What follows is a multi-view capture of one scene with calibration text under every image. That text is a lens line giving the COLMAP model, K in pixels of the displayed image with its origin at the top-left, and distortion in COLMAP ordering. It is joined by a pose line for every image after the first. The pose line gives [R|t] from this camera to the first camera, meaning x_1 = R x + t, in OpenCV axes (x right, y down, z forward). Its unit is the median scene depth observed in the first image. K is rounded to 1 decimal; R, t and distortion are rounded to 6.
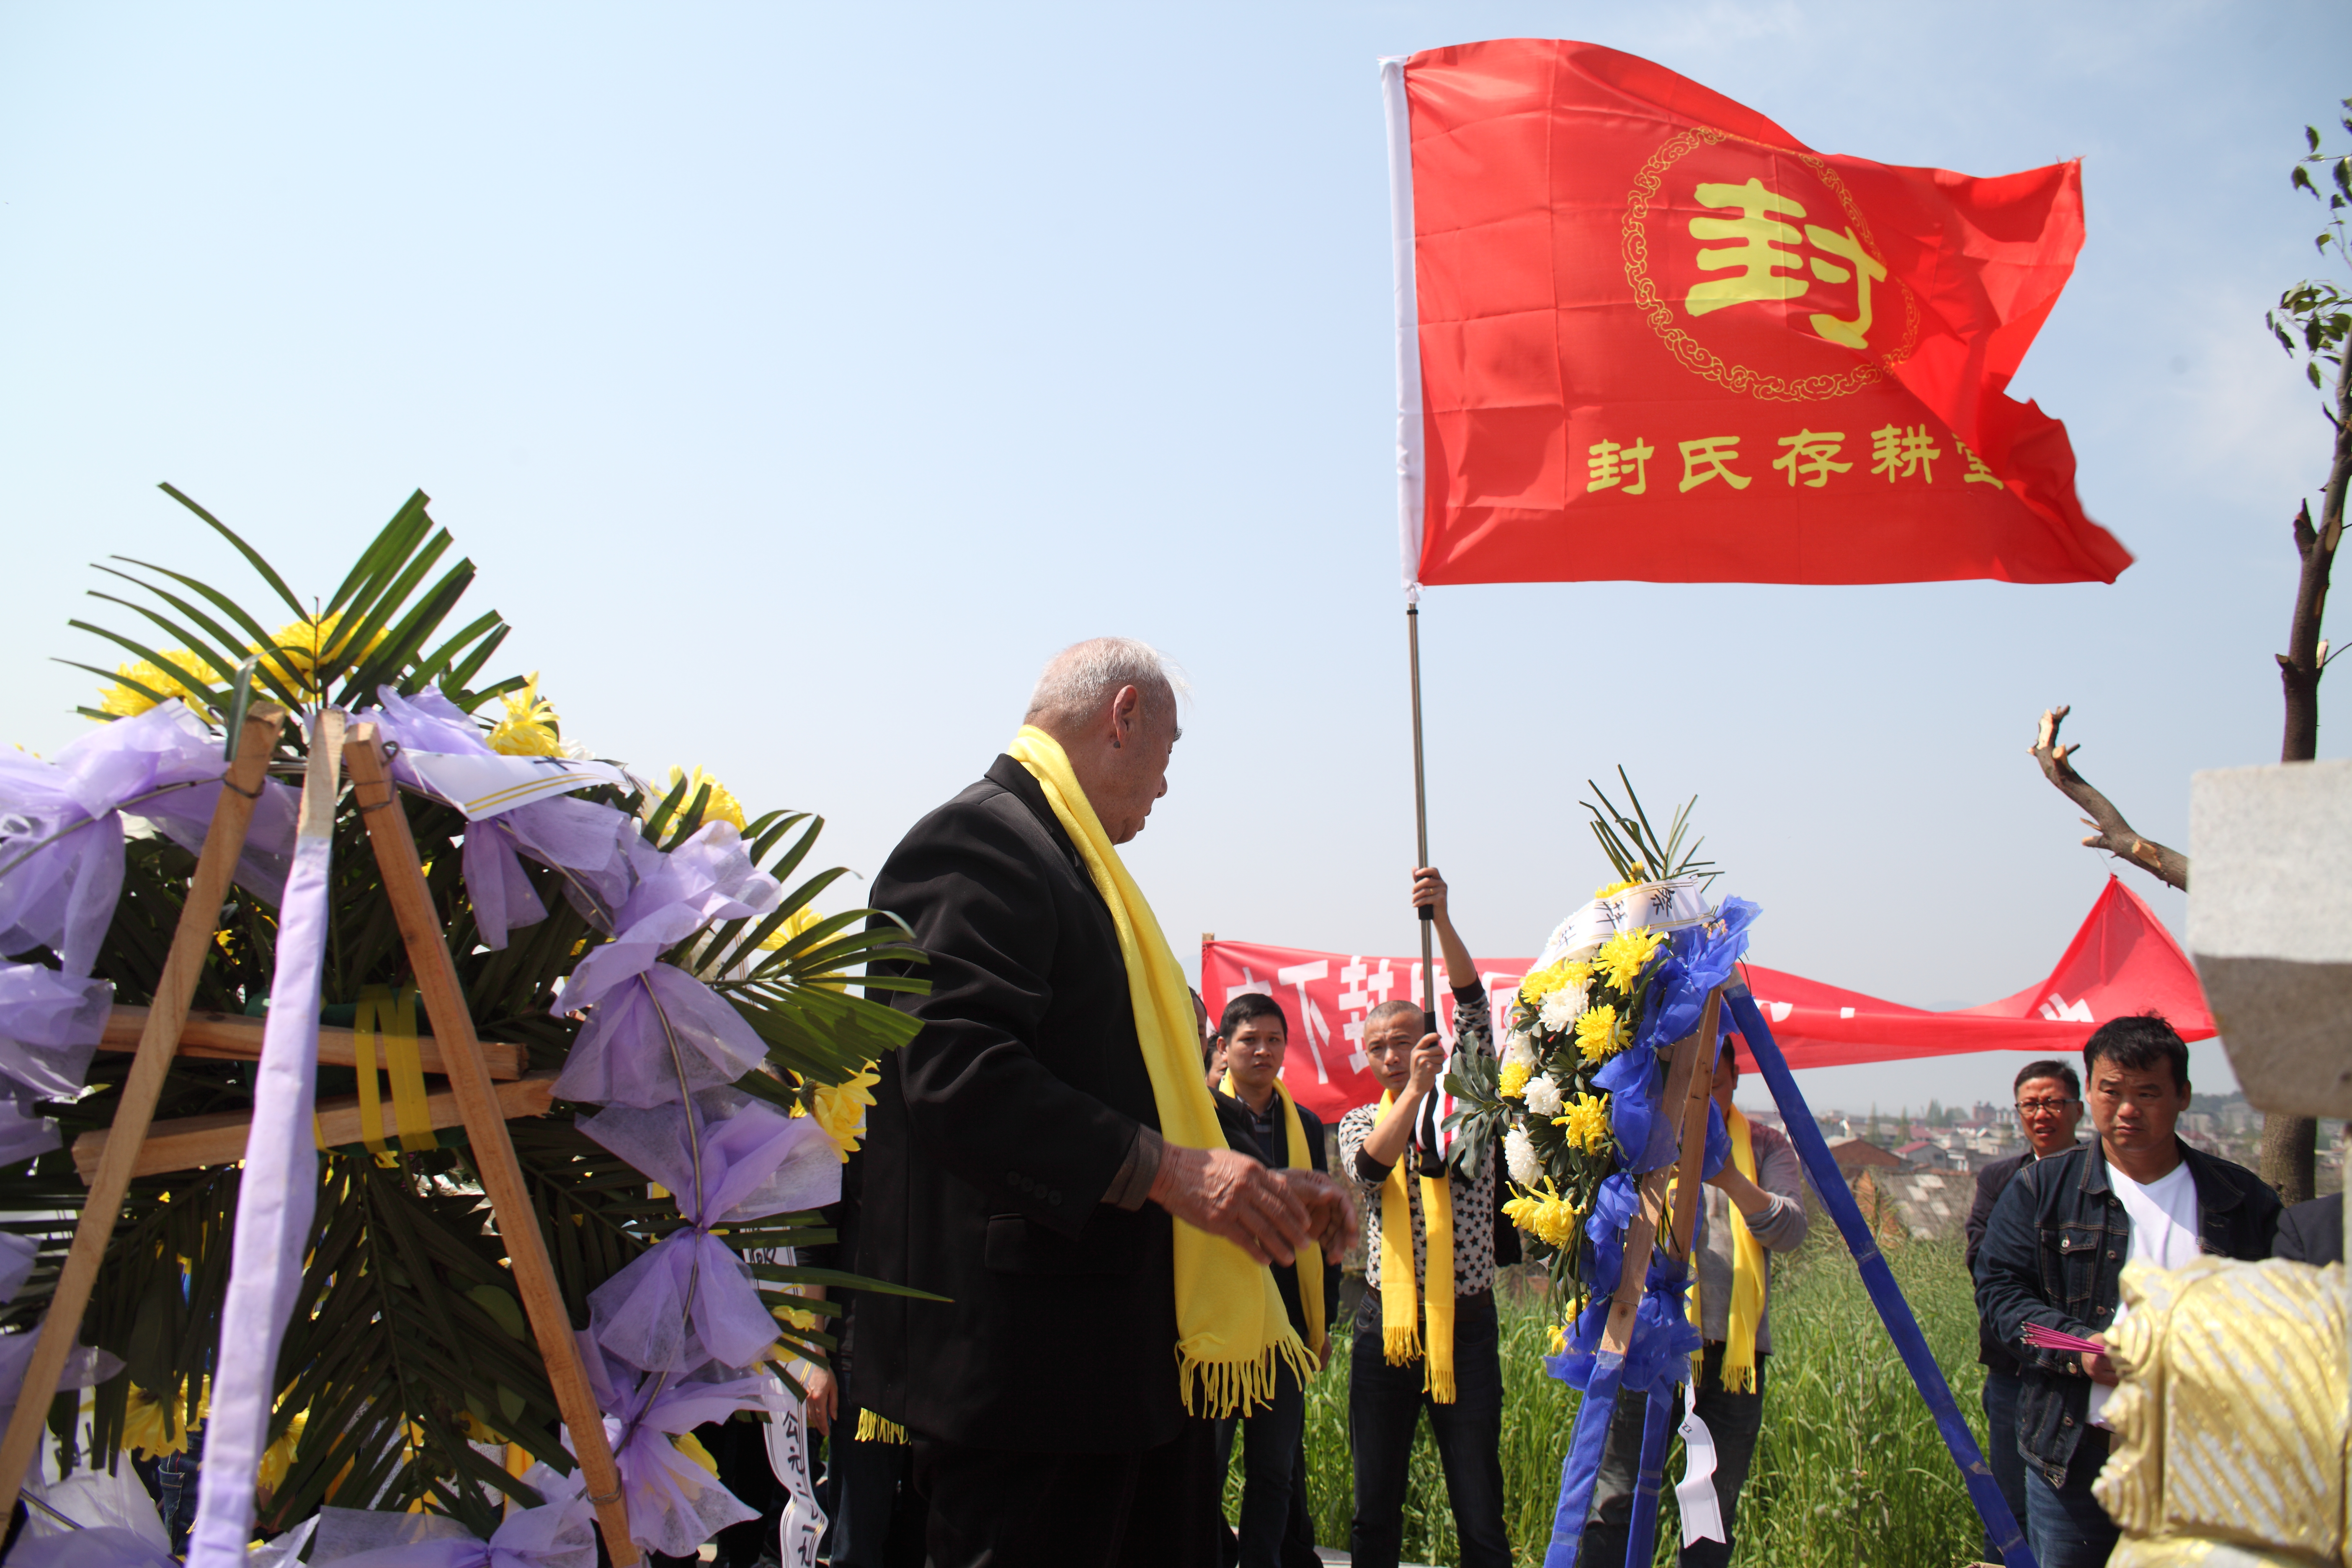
lens RADIAL K [[1892.8, 0, 1156.6], [0, 1892.8, 763.0], [0, 0, 1]] dist [-0.122249, 0.084429]
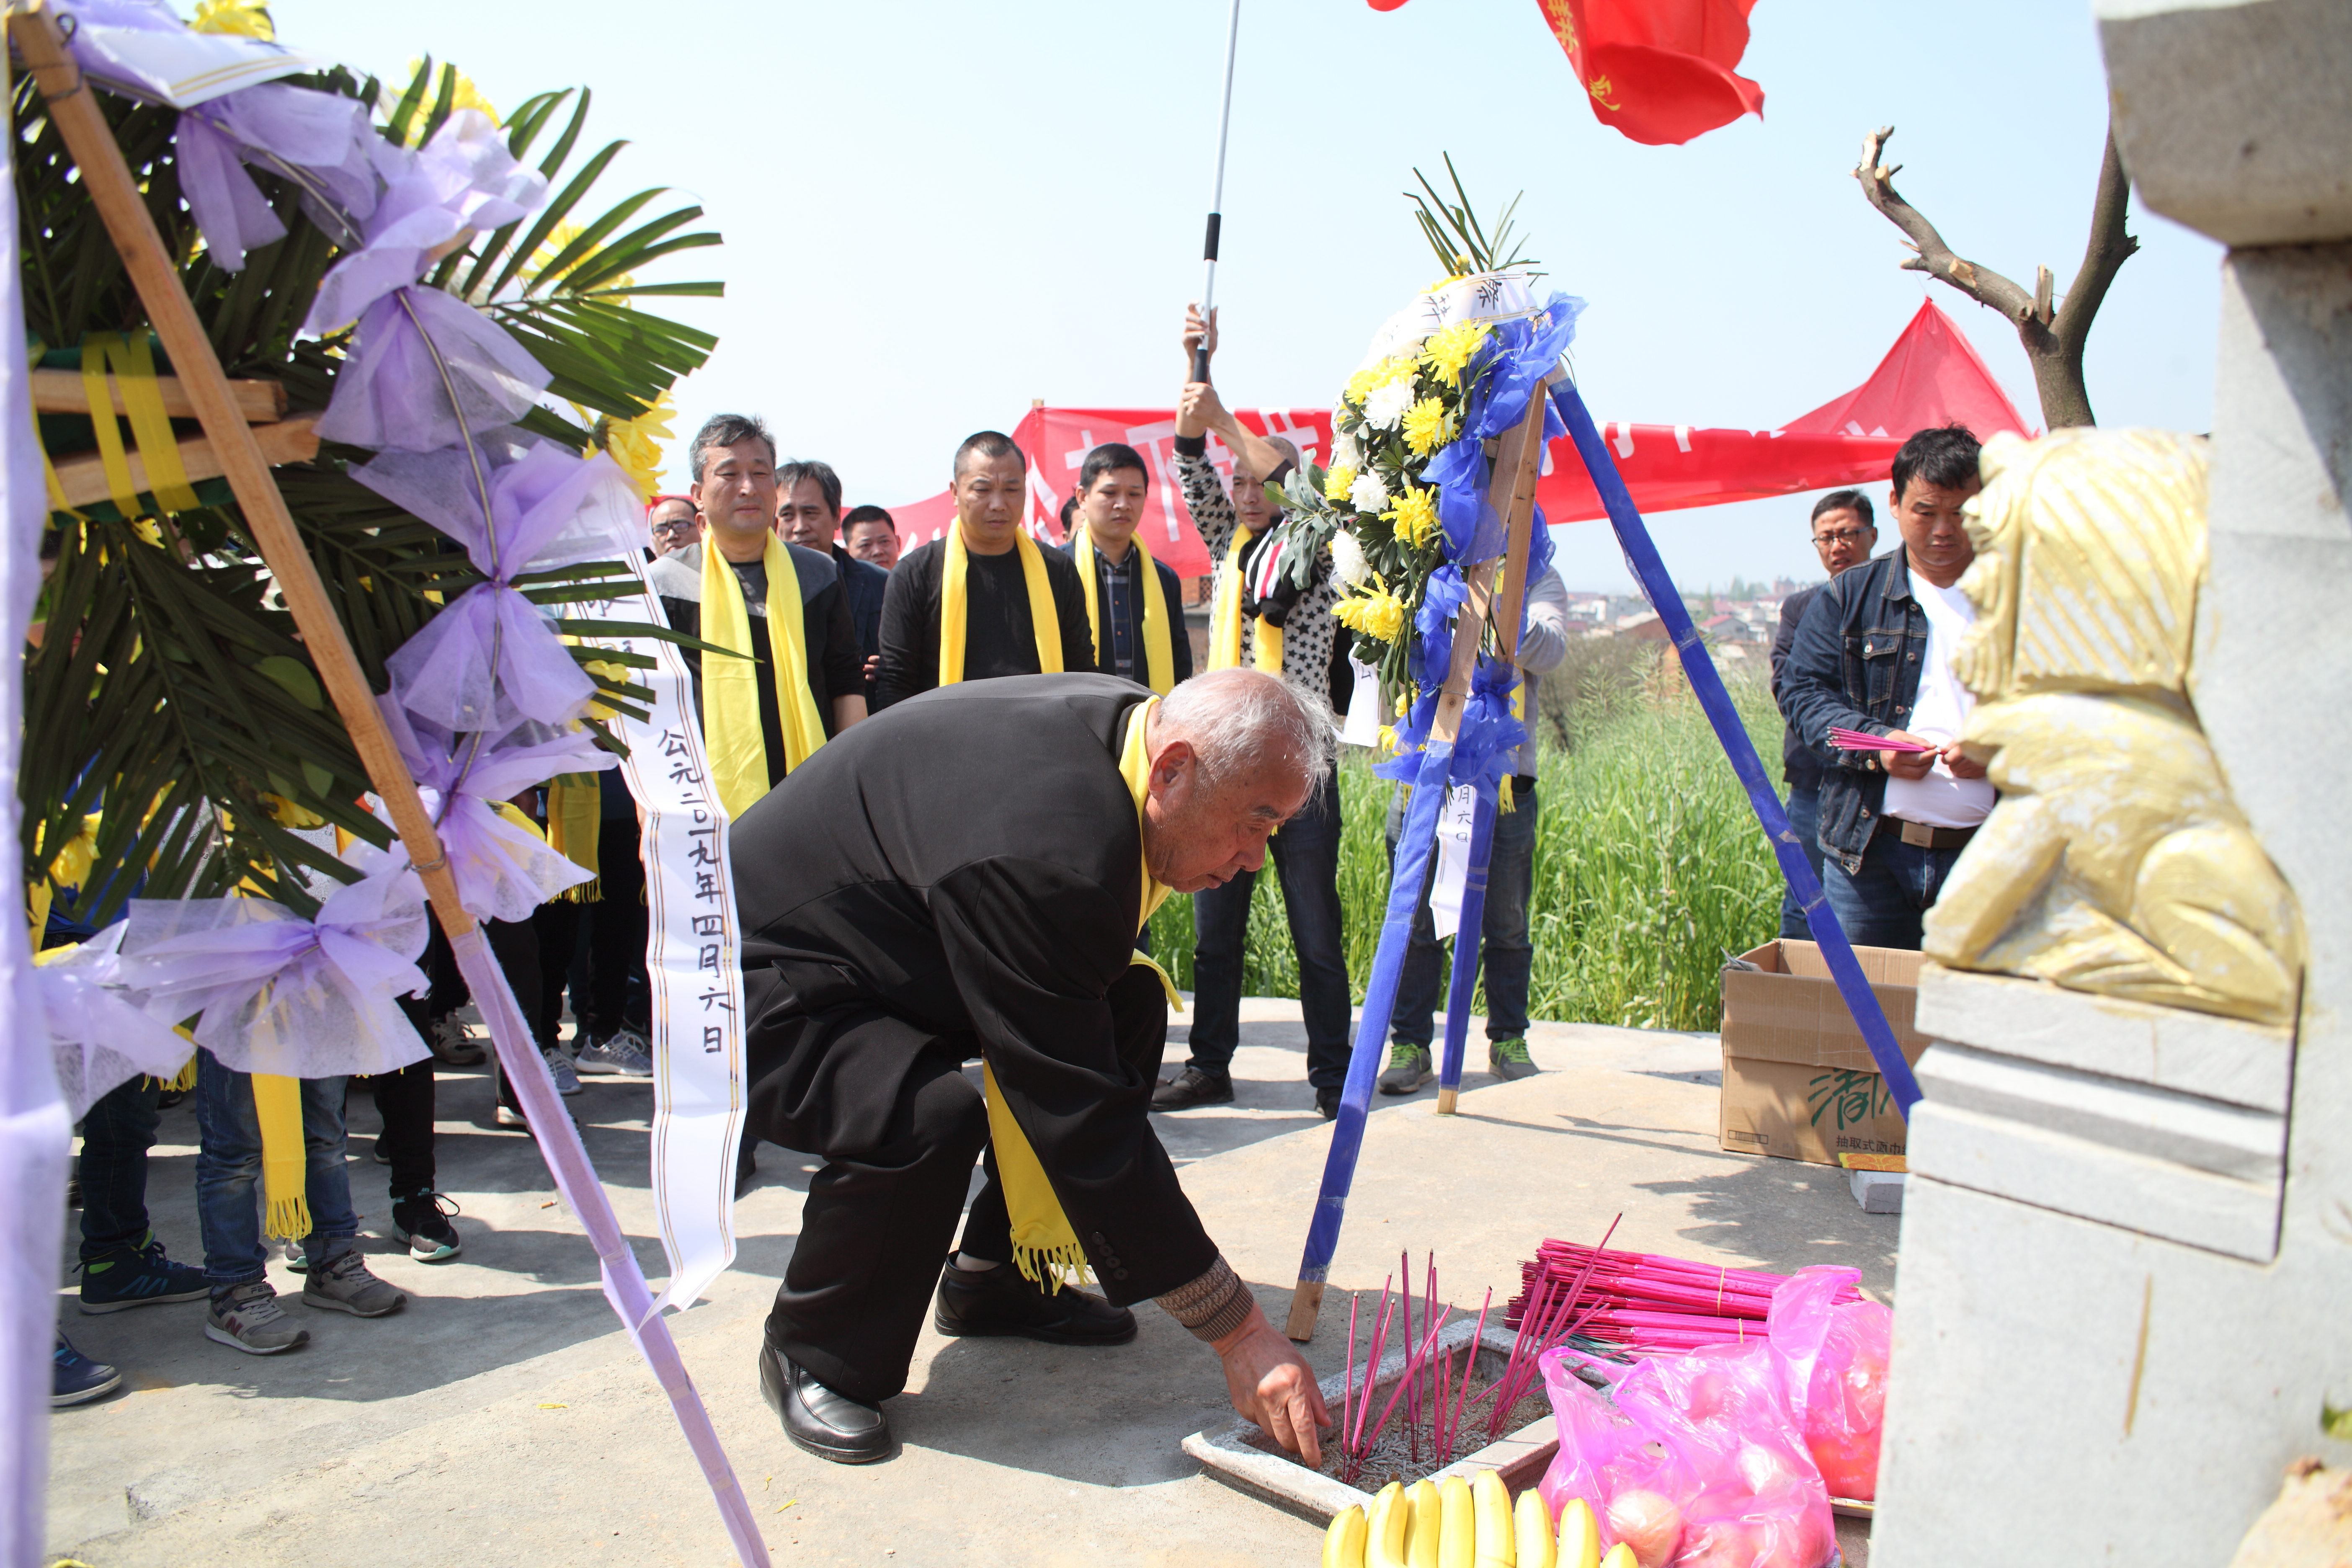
lens RADIAL K [[1892.8, 0, 1168.8], [0, 1892.8, 781.0], [0, 0, 1]] dist [-0.122249, 0.084429]
pose [[0.993945, -0.058688, 0.092892, -0.001720], [0.031619, 0.962418, 0.269724, 0.102201], [-0.105231, -0.265154, 0.958447, 0.036115]]
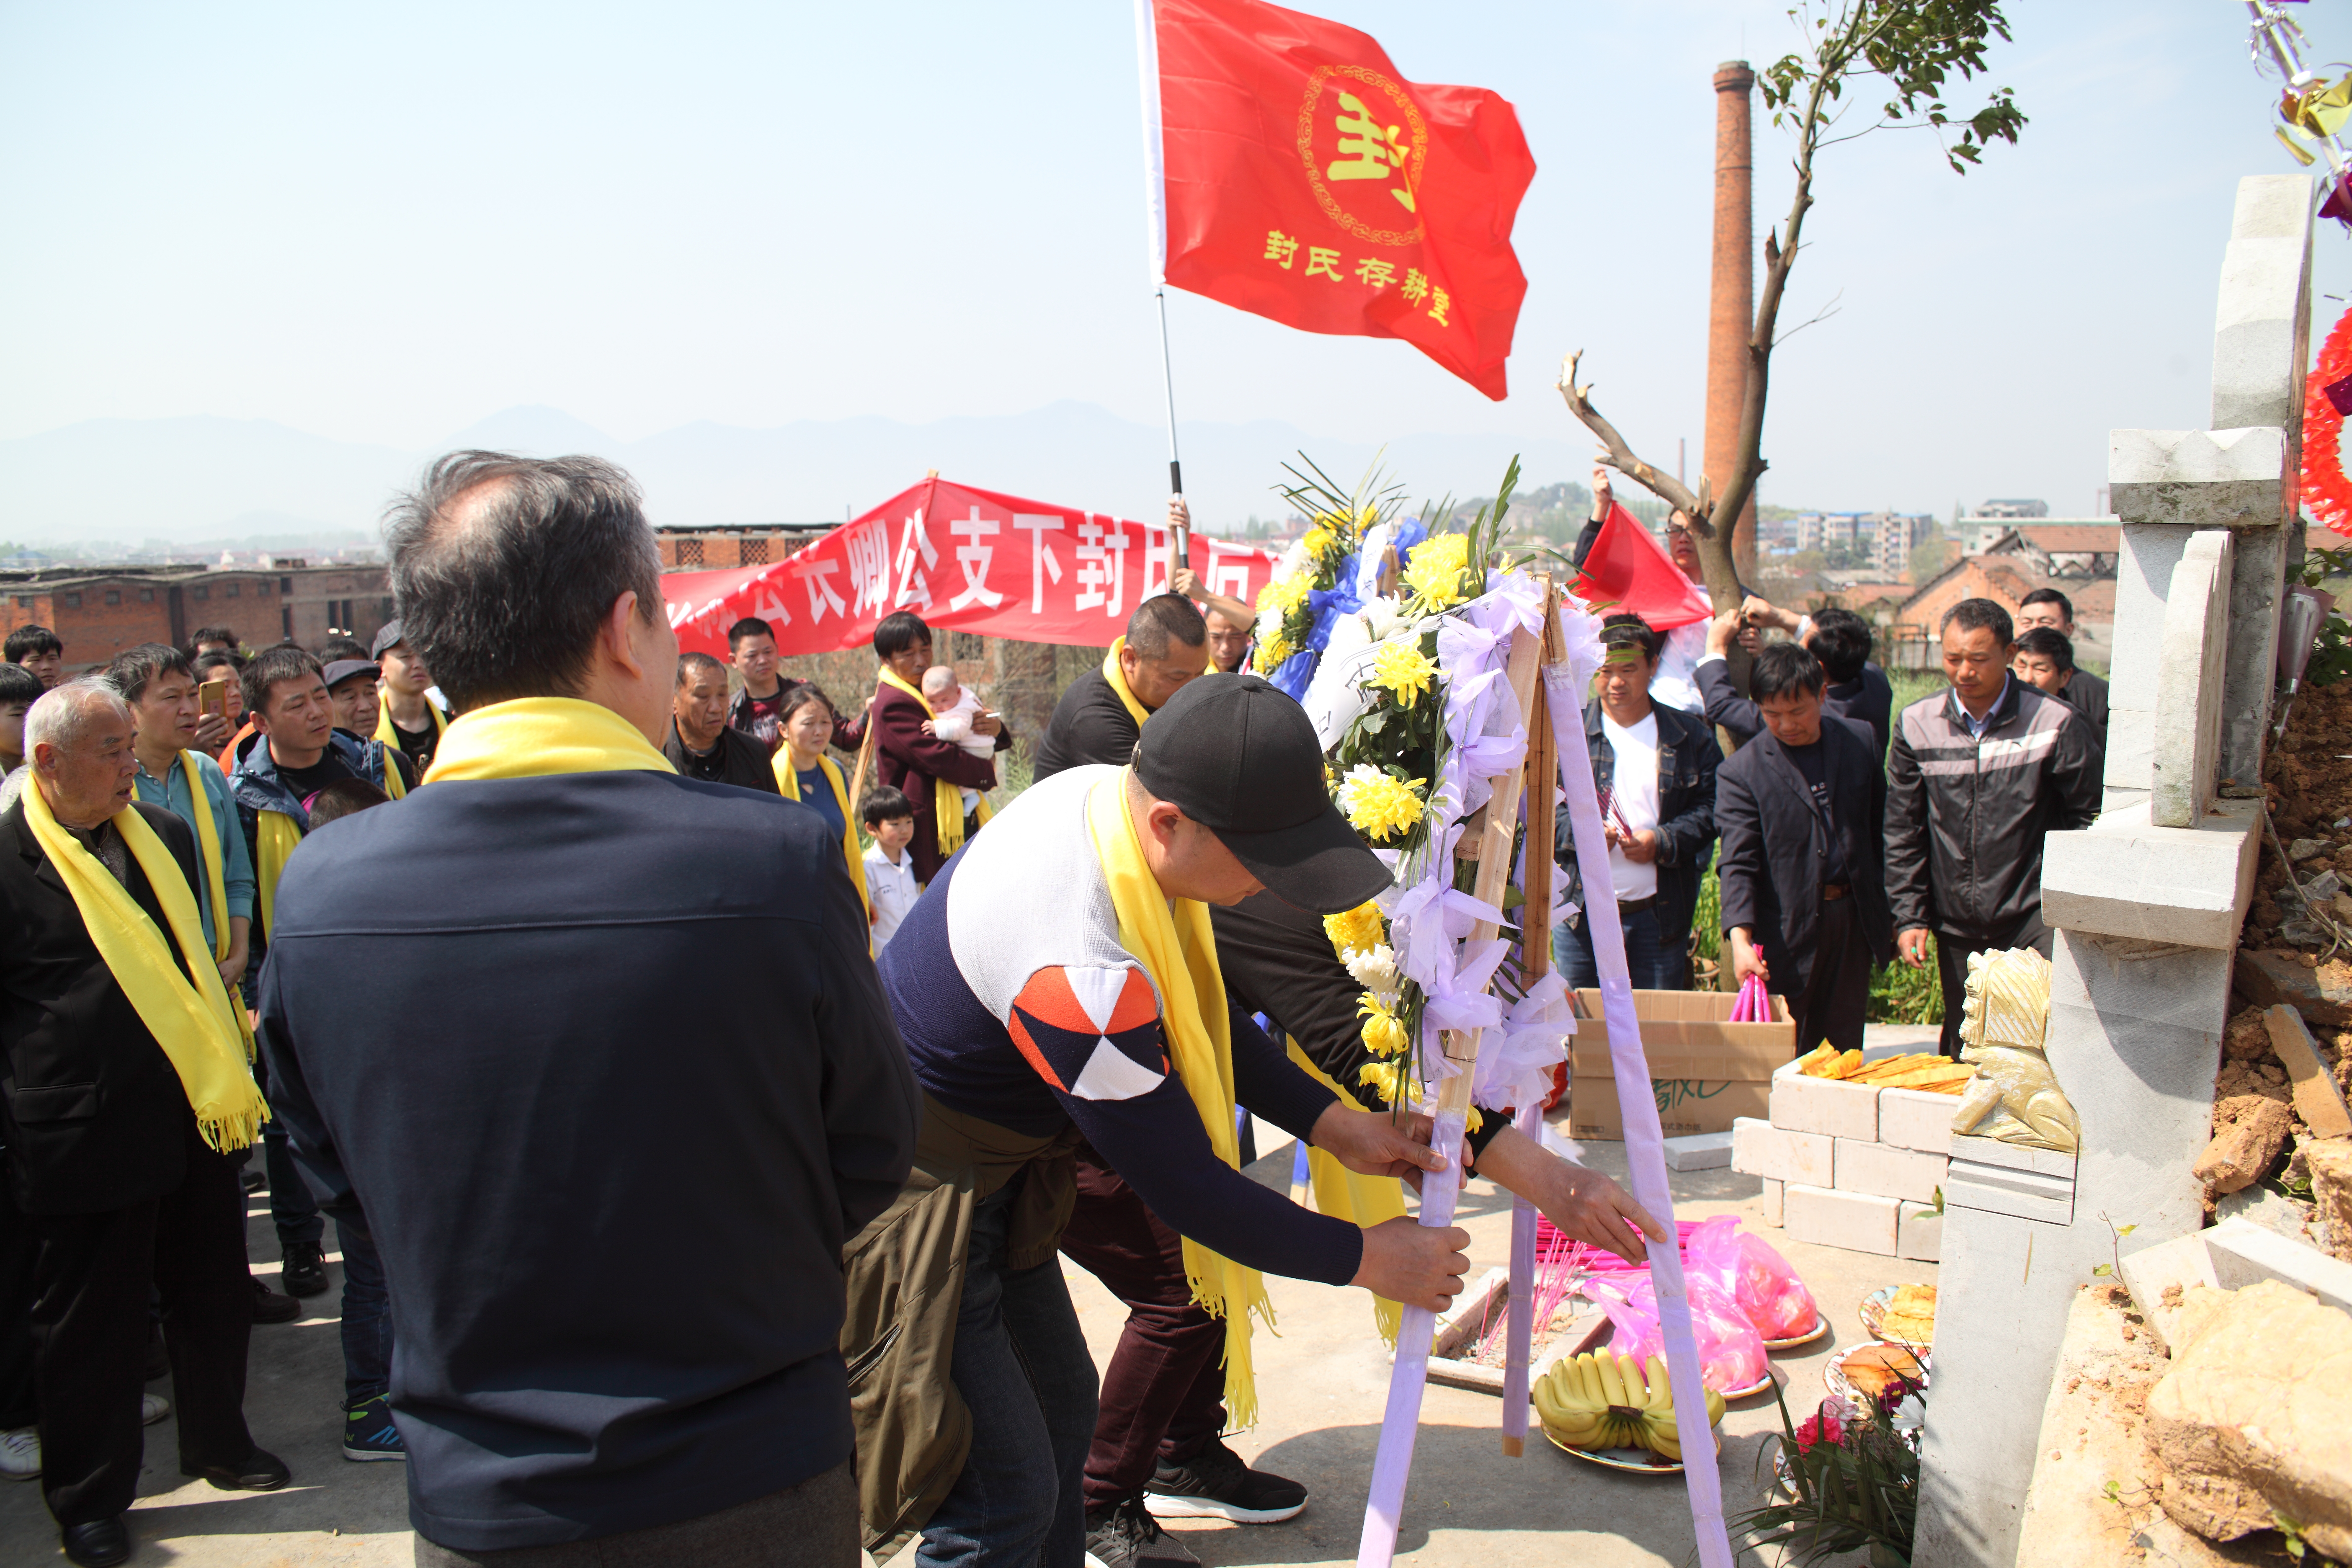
lens RADIAL K [[1892.8, 0, 1175.5], [0, 1892.8, 792.4], [0, 0, 1]] dist [-0.122249, 0.084429]
pose [[0.936275, -0.113431, 0.332450, -0.931650], [0.006260, 0.951665, 0.307074, -0.515005], [-0.351213, -0.285424, 0.891730, -0.636843]]
